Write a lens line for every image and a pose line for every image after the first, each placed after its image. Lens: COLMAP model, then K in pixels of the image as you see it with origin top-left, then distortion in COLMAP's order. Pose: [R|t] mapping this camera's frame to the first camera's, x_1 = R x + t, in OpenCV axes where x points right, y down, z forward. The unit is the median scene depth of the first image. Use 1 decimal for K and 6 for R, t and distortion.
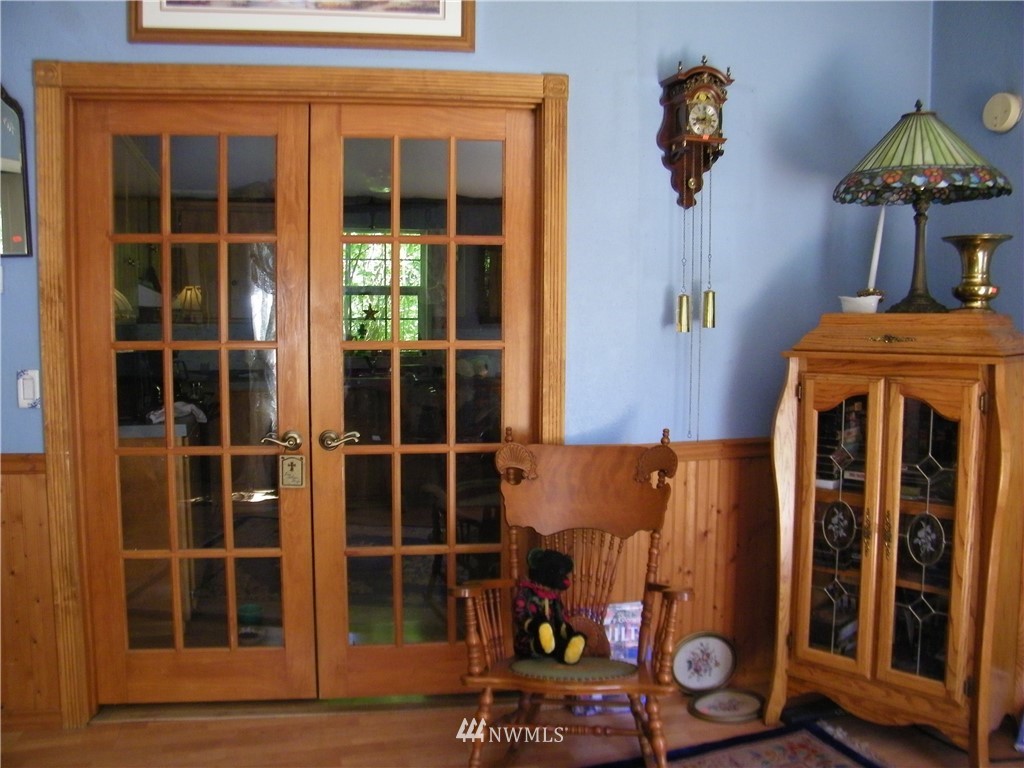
lens RADIAL K [[894.6, 0, 512.0], [0, 894.6, 384.0], [0, 0, 1]] dist [-0.180782, 0.179498]
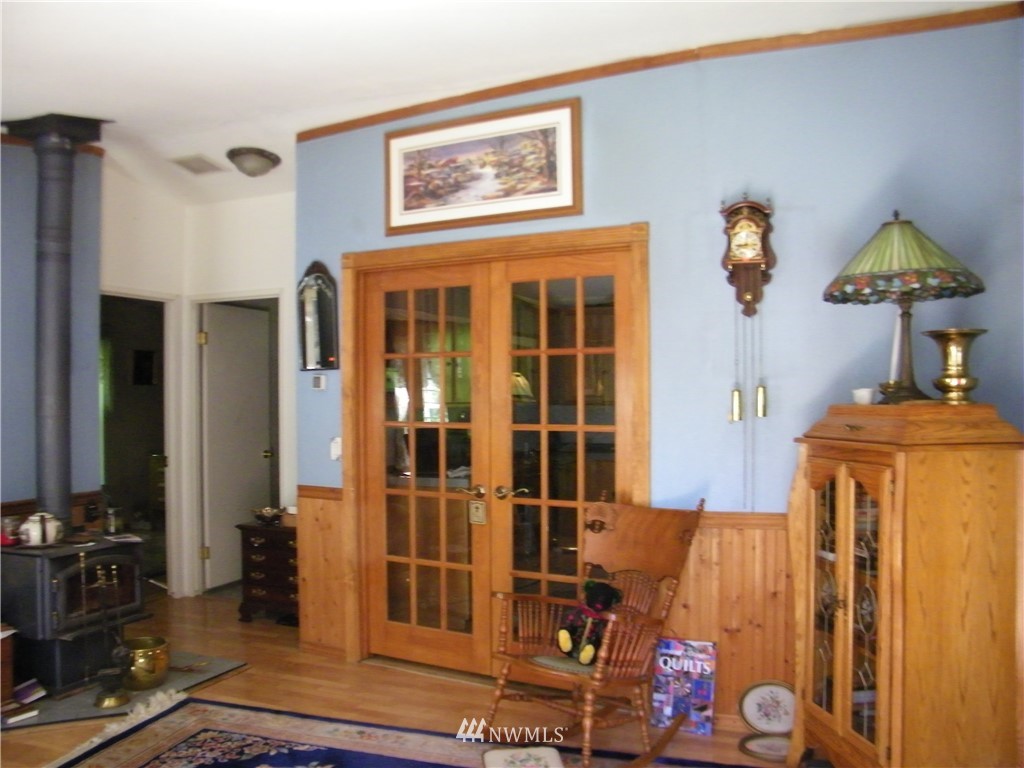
lens RADIAL K [[894.6, 0, 512.0], [0, 894.6, 384.0], [0, 0, 1]] dist [-0.180782, 0.179498]
pose [[0.792533, -0.011975, -0.609711, 0.708189], [-0.041961, 0.996367, -0.074113, -0.005435], [0.608383, 0.084321, 0.789151, -0.146601]]
